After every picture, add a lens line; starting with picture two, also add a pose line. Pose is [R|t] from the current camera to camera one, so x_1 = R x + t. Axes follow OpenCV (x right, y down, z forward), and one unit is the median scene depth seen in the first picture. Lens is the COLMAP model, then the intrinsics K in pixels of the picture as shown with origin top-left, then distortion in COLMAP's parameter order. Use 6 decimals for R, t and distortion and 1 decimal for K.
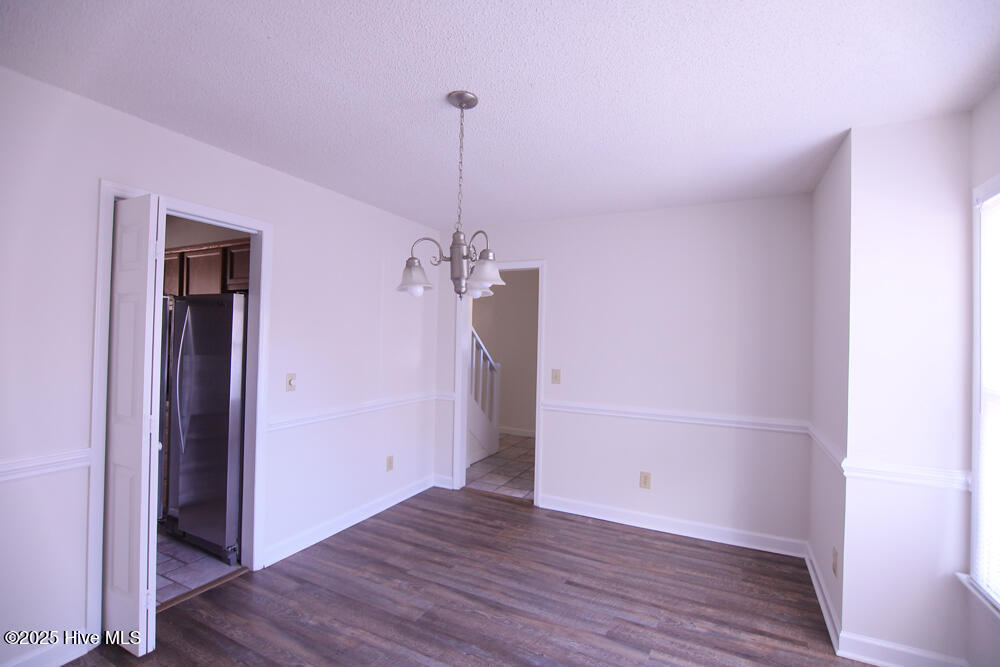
lens RADIAL K [[457.4, 0, 497.4], [0, 457.4, 336.6], [0, 0, 1]] dist [-0.017616, -0.000109]
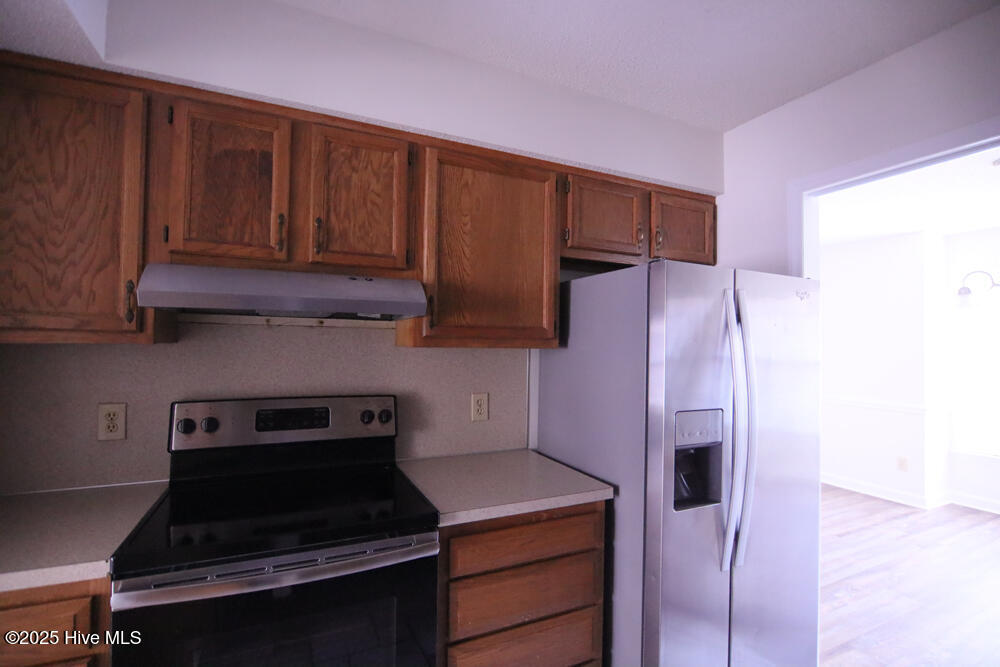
lens RADIAL K [[457.4, 0, 499.8], [0, 457.4, 333.7], [0, 0, 1]] dist [-0.017616, -0.000109]
pose [[0.598981, 0.002768, 0.800758, -1.576154], [-0.010036, 0.999941, 0.004051, -0.035815], [-0.800700, -0.010463, 0.598974, 1.091235]]
